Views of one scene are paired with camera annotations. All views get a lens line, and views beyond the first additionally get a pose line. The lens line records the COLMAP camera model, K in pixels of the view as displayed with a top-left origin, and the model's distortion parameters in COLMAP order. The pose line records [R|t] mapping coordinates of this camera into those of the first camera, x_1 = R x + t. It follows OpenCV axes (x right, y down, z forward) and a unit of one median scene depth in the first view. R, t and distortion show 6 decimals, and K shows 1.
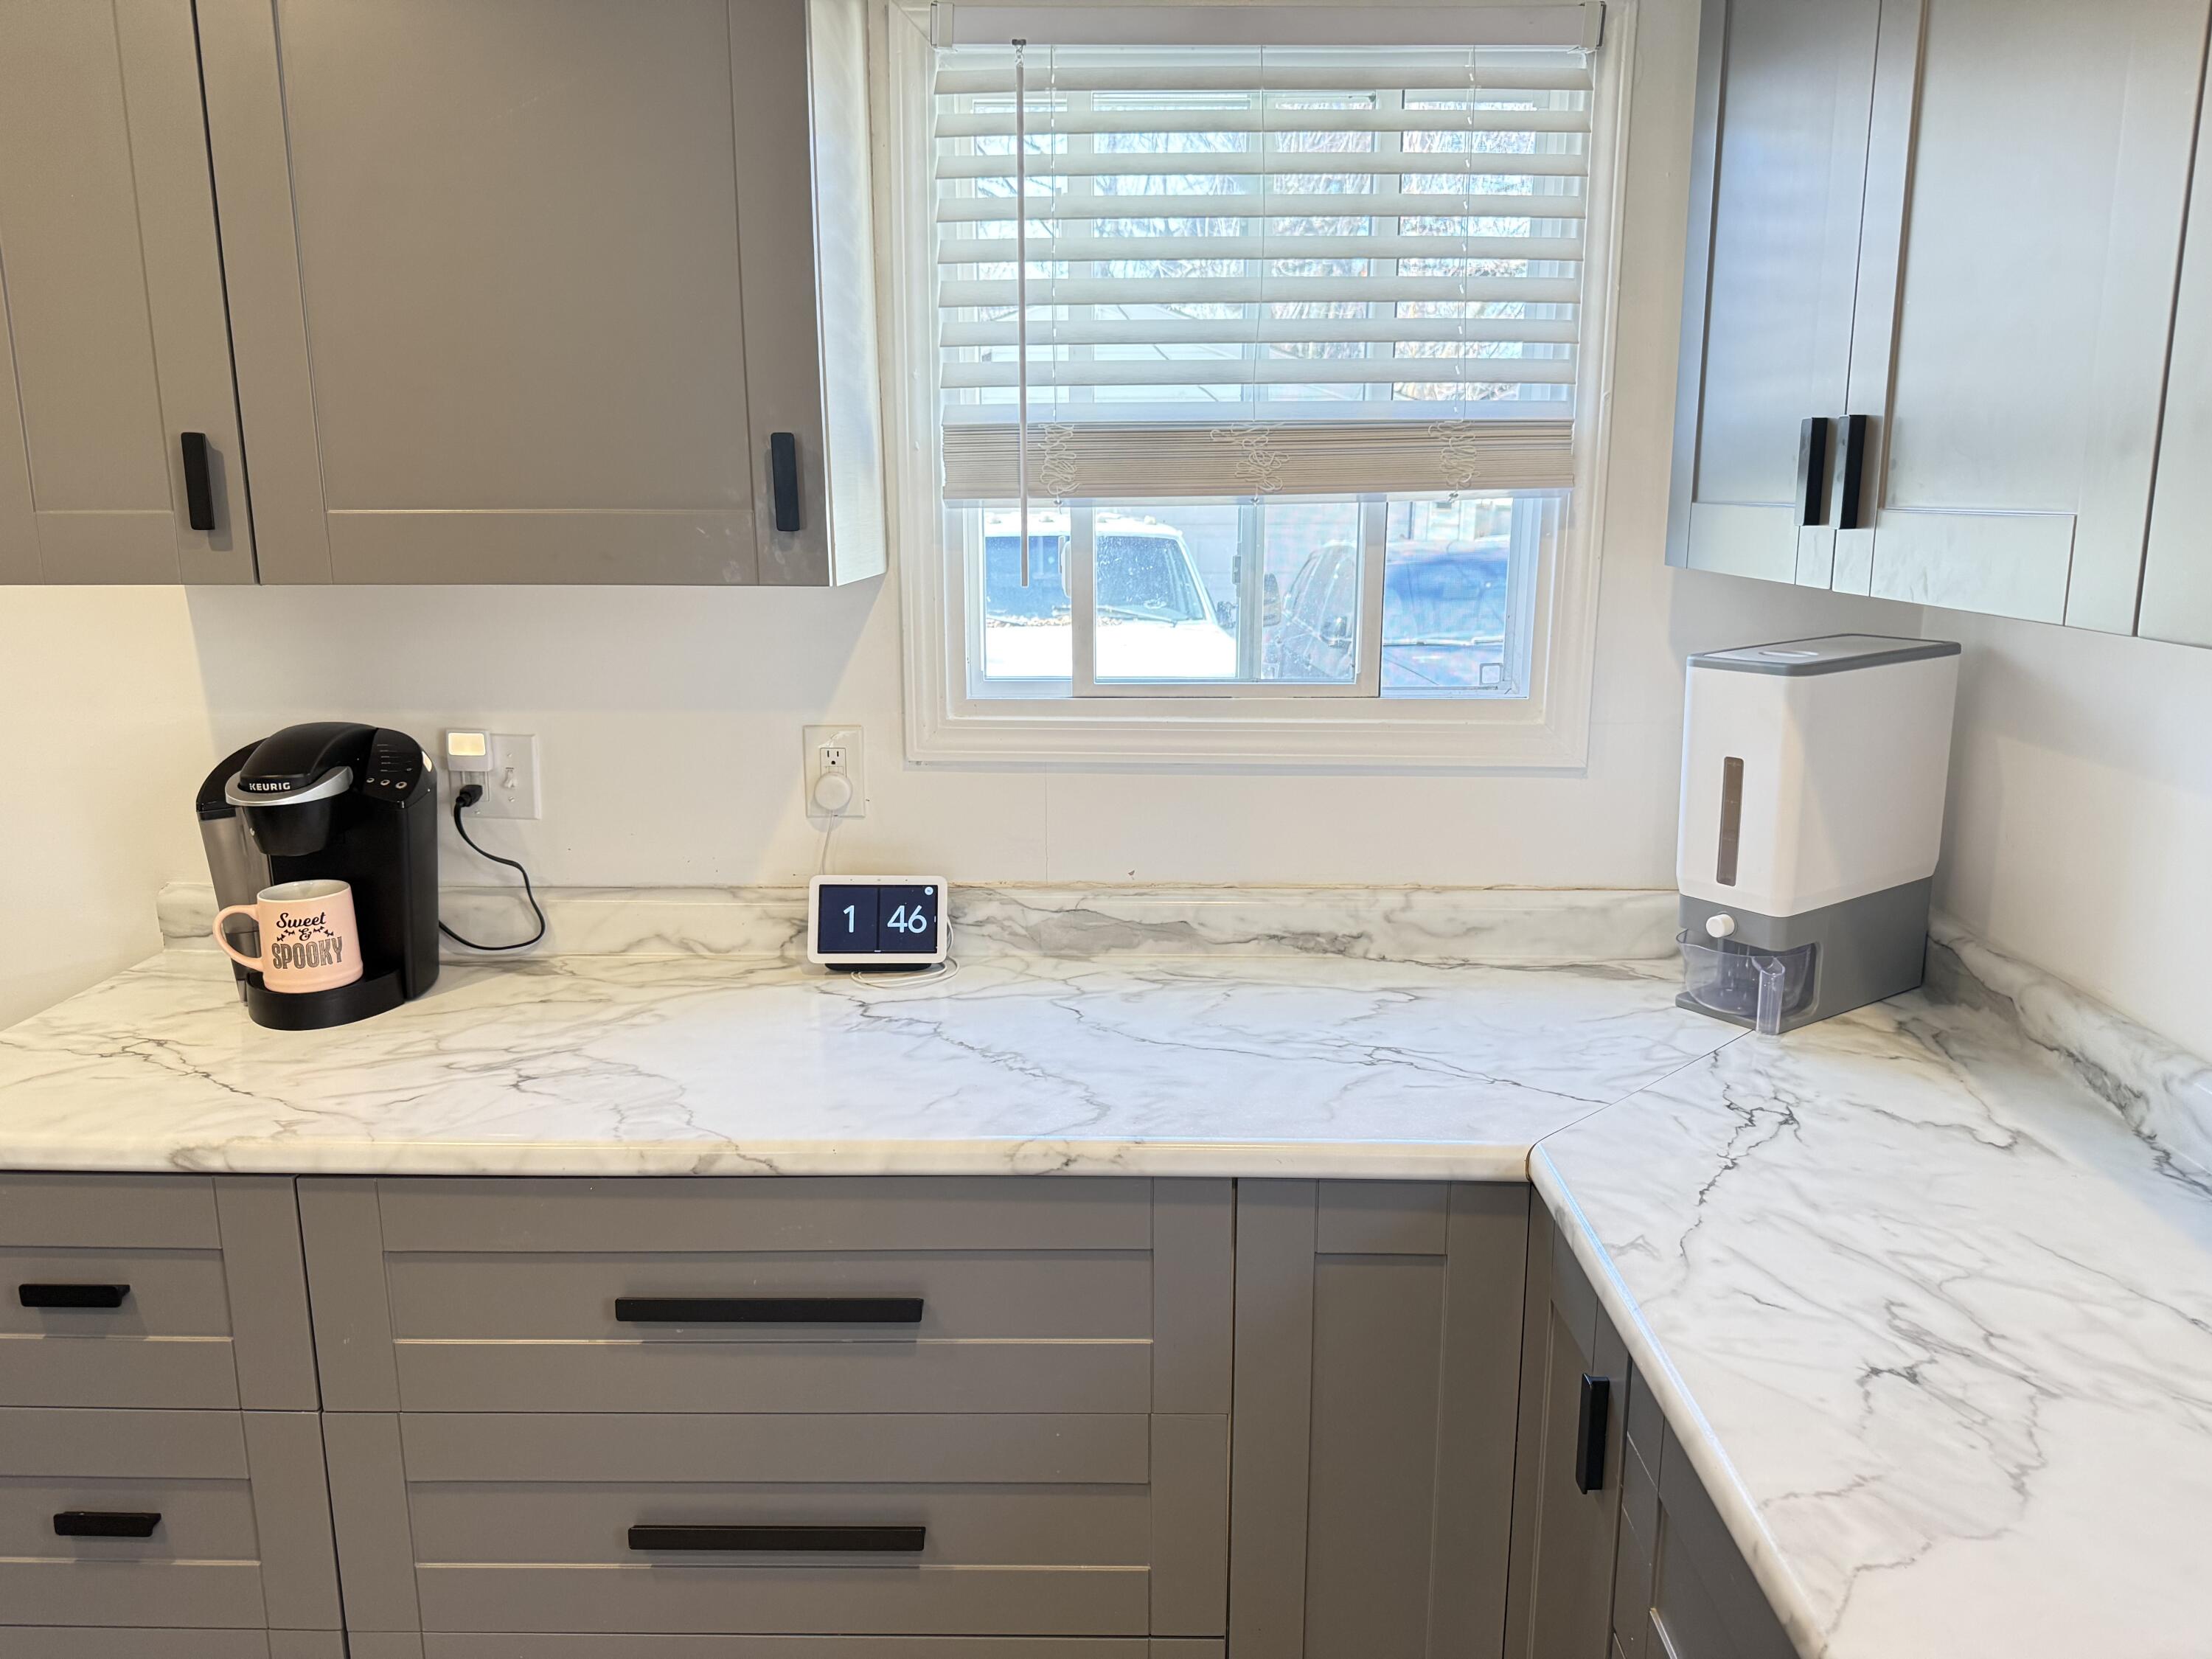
lens RADIAL K [[1568.3, 0, 1115.4], [0, 1568.3, 816.4], [0, 0, 1]] dist [0.023735, -0.032905]
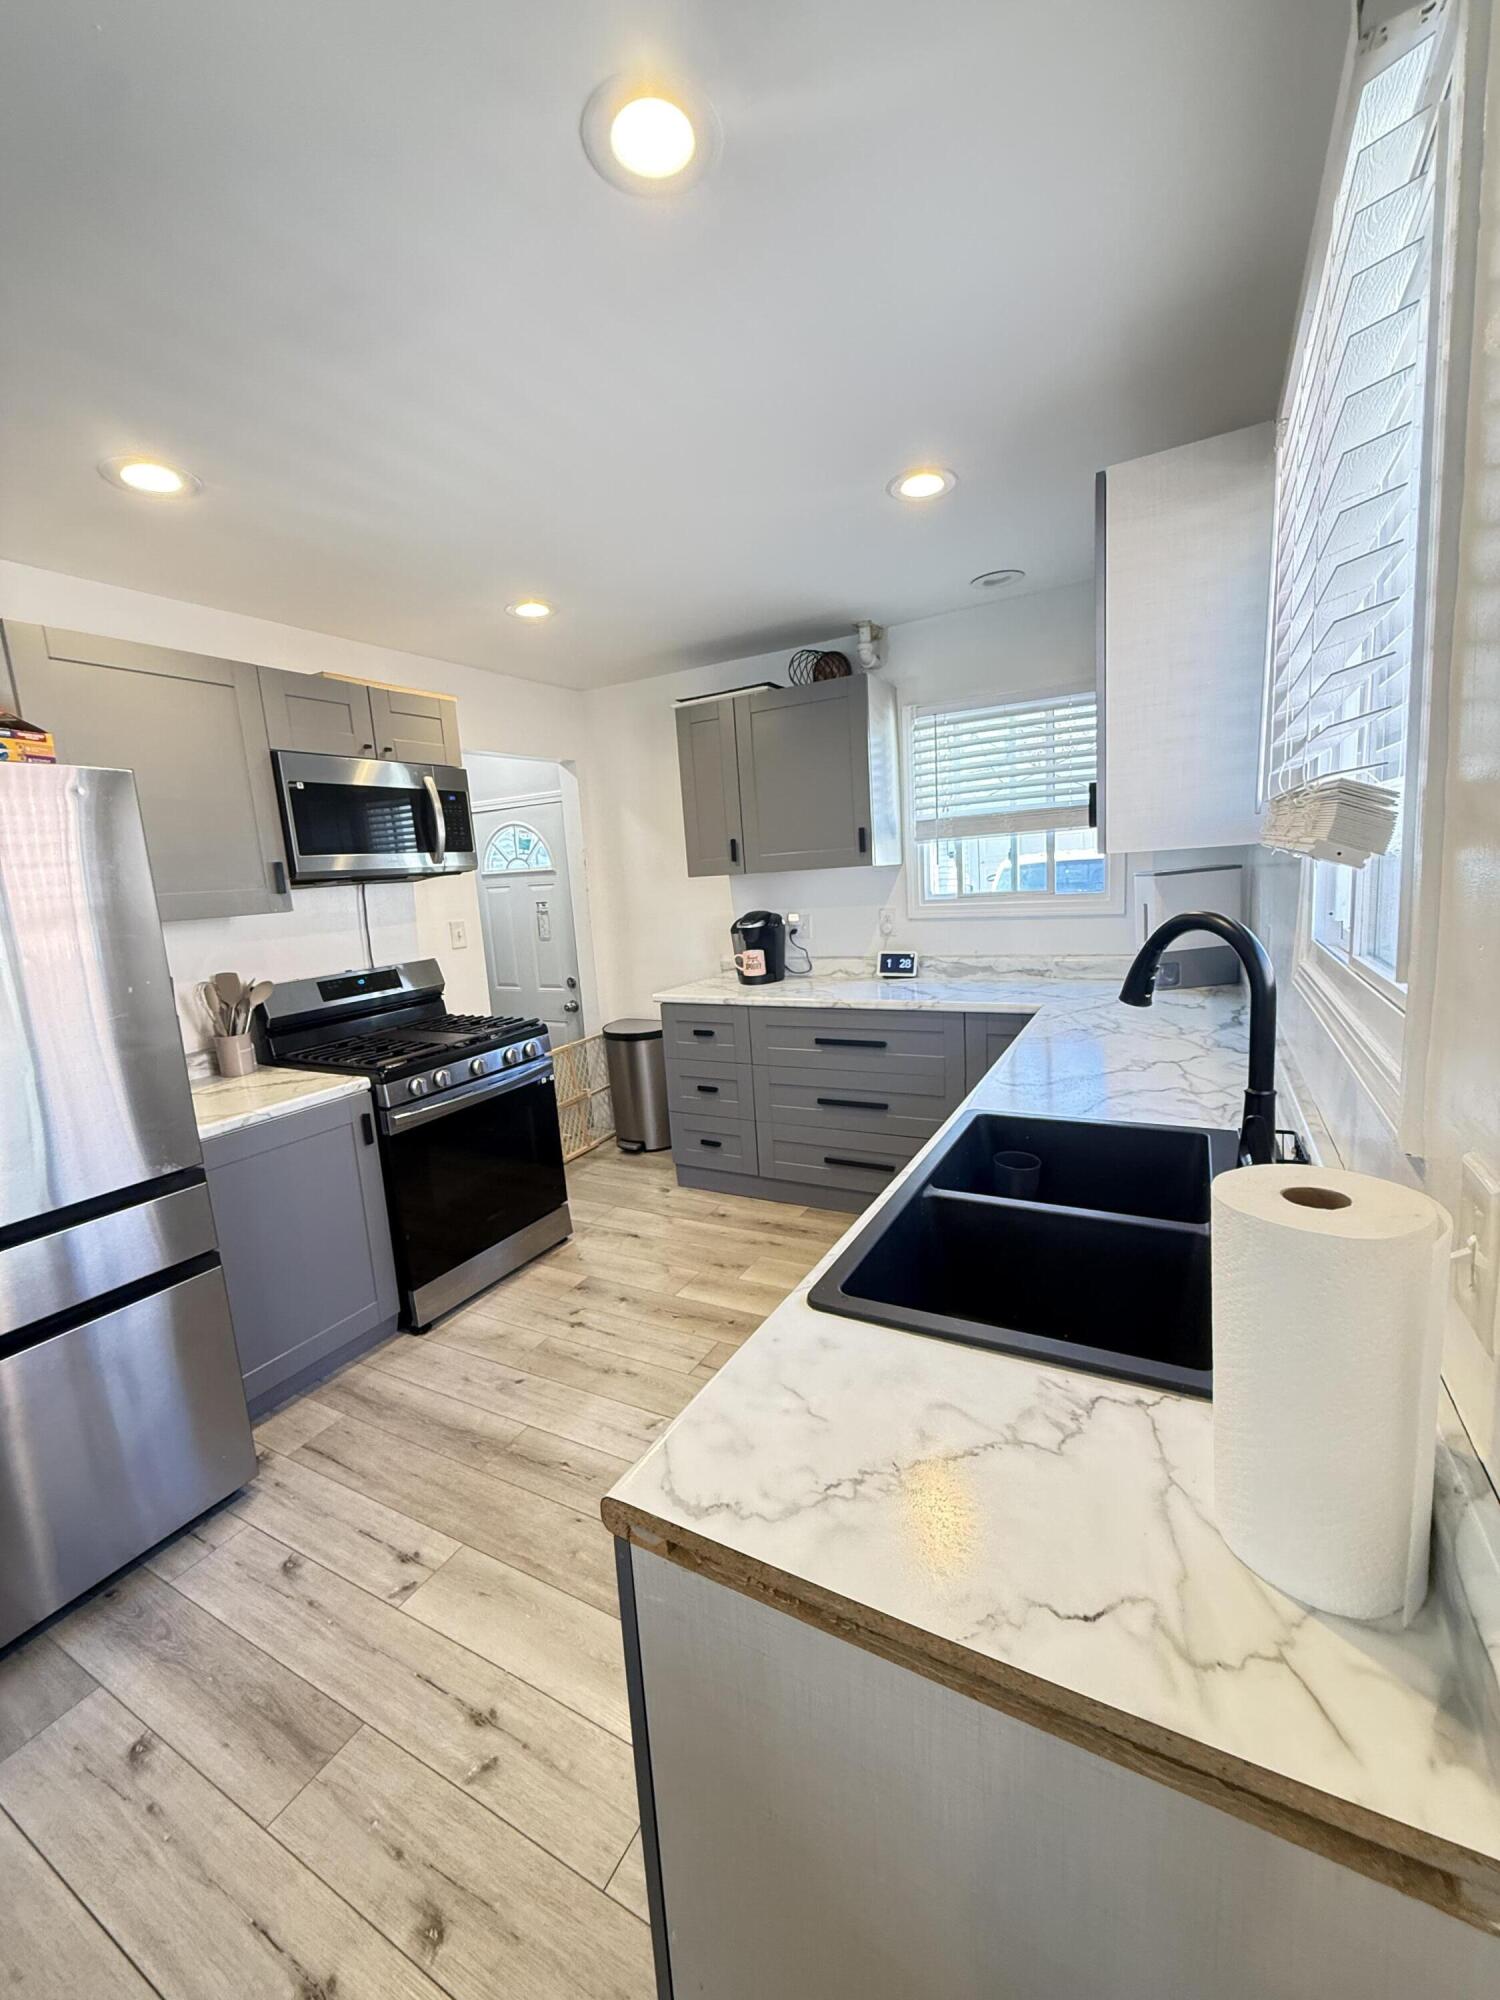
lens RADIAL K [[794.3, 0, 753.9], [0, 794.3, 998.1], [0, 0, 1]] dist [-0.001473, 0.000287]
pose [[0.880929, 0.018419, -0.472889, 0.450889], [-0.030899, 0.999349, -0.018637, 0.206583], [0.472238, 0.031030, 0.880925, -0.787083]]
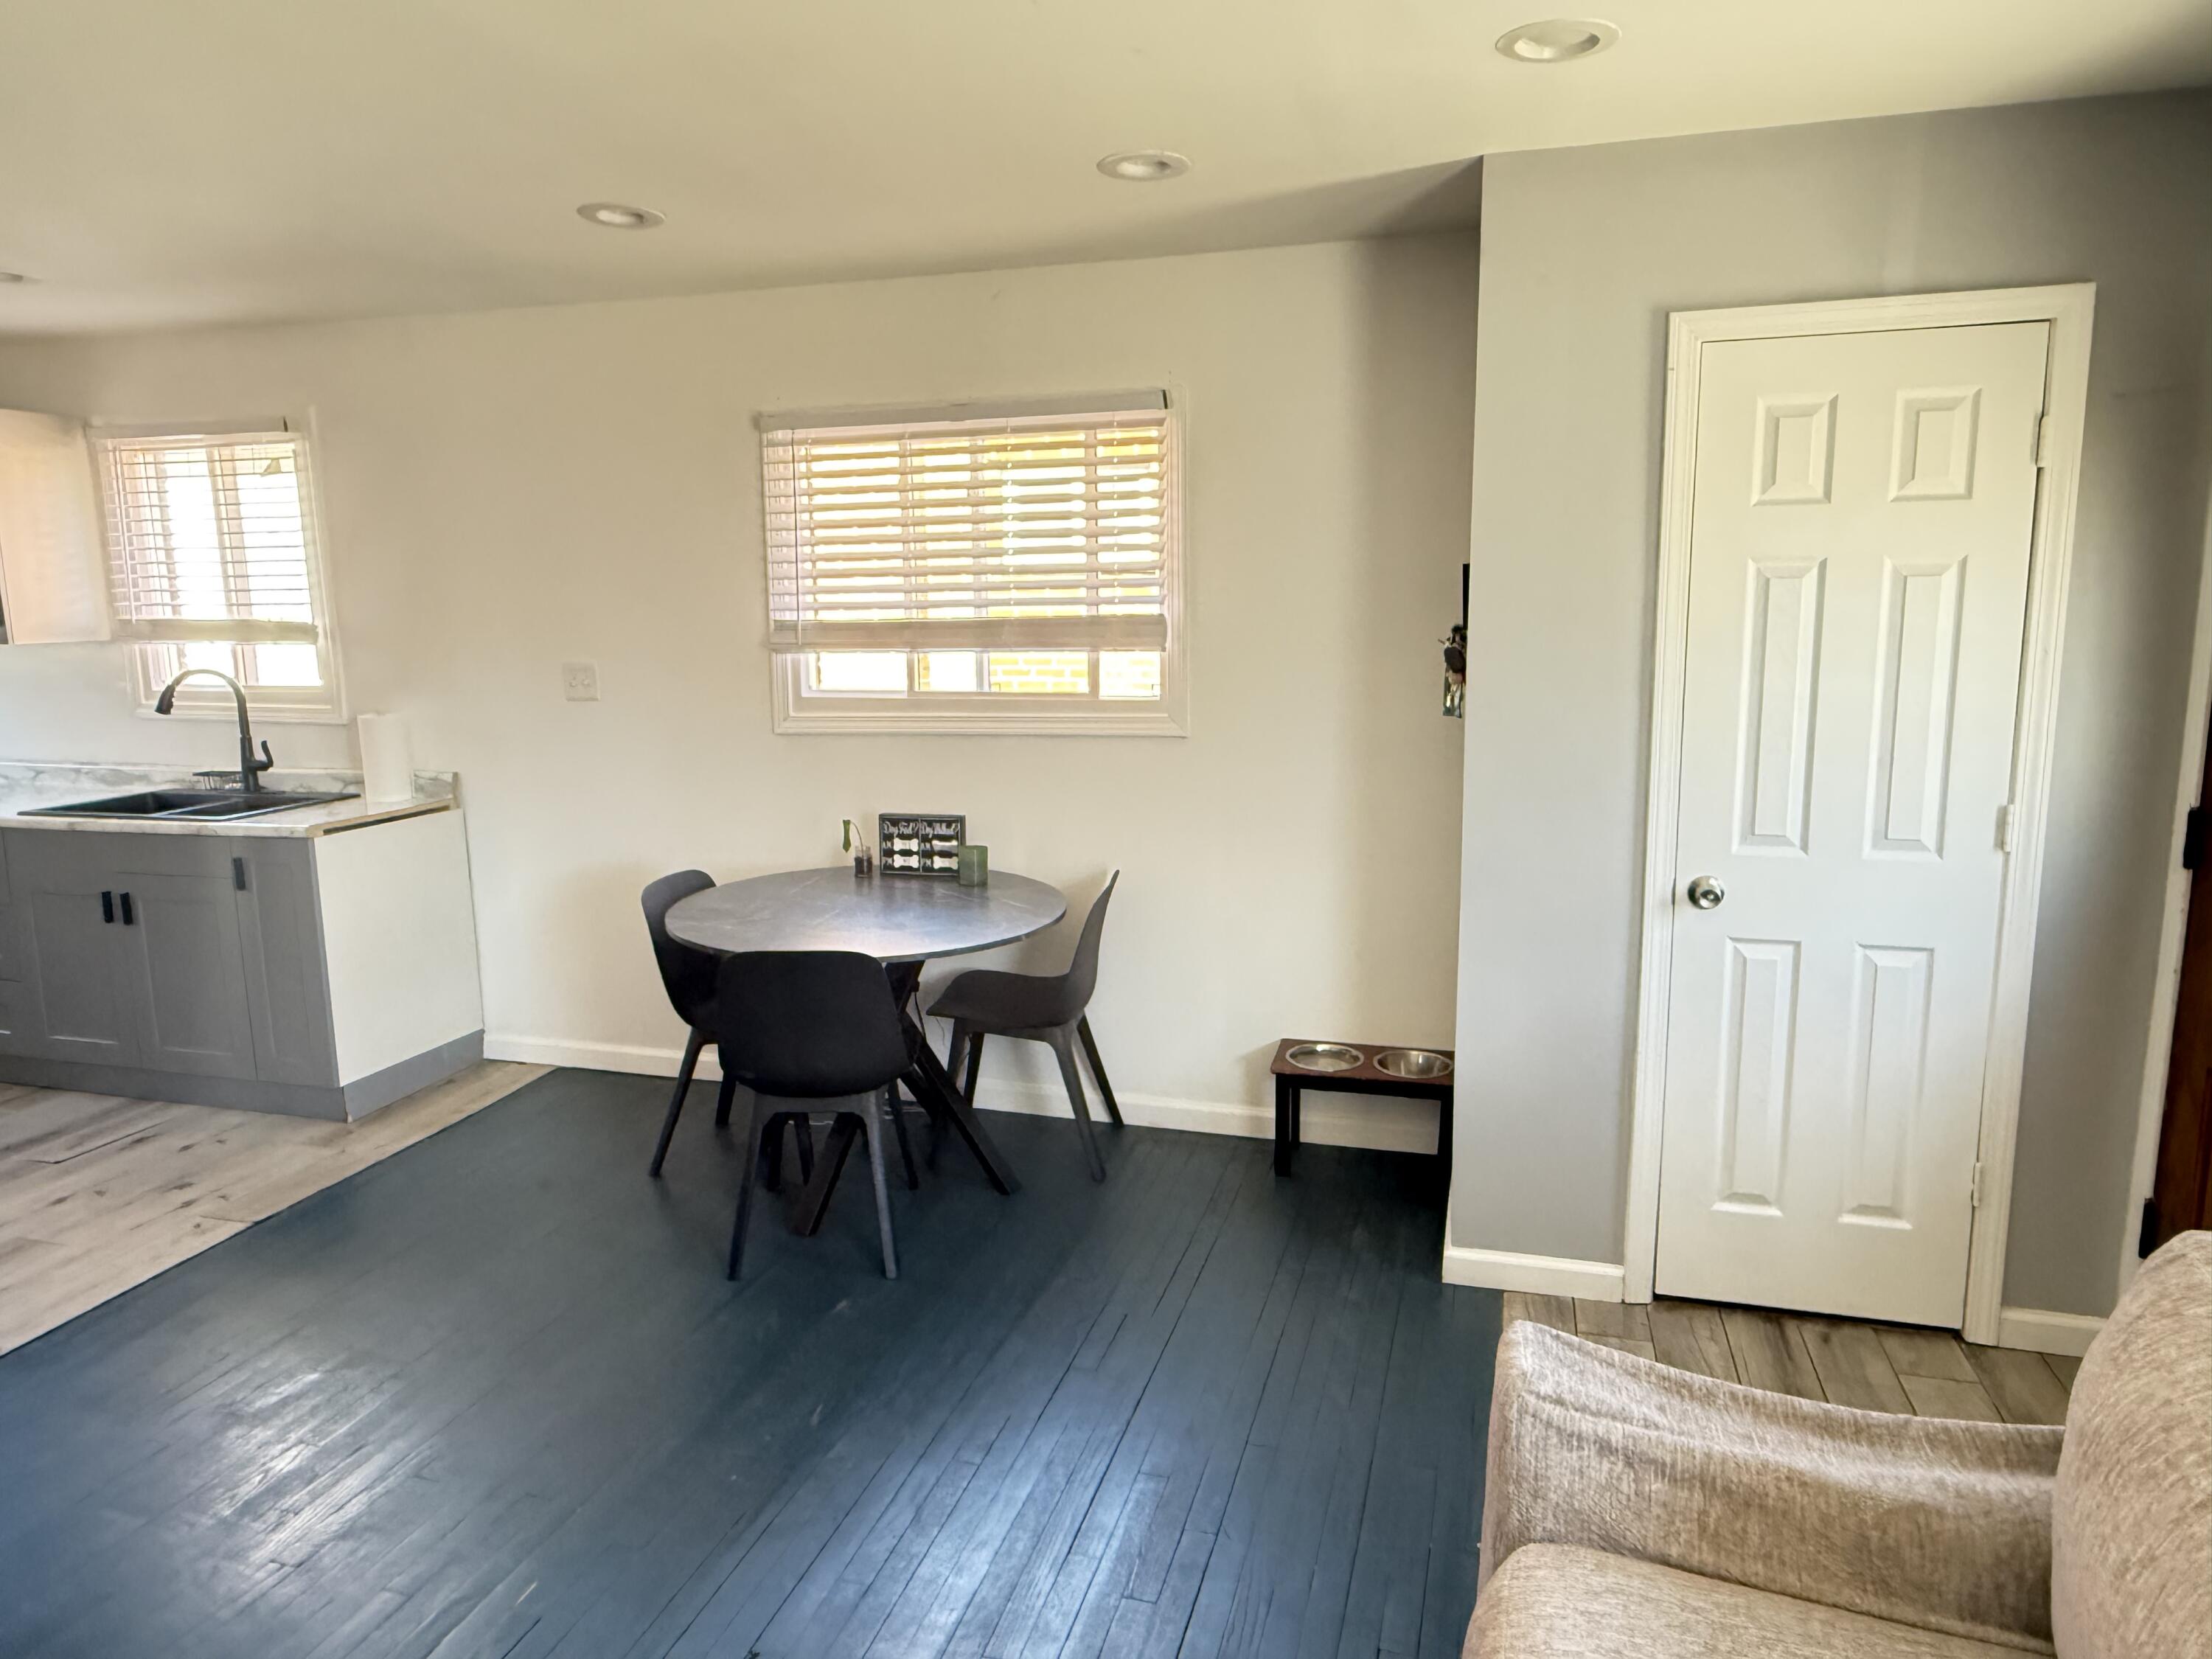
lens RADIAL K [[1412.2, 0, 1094.3], [0, 1412.2, 824.2], [0, 0, 1]] dist [-0.010045, 0.003421]
pose [[0.268083, -0.157470, 0.950439, -1.599299], [0.203602, 0.973529, 0.103867, 0.461881], [-0.941636, 0.165666, 0.293048, -2.328497]]
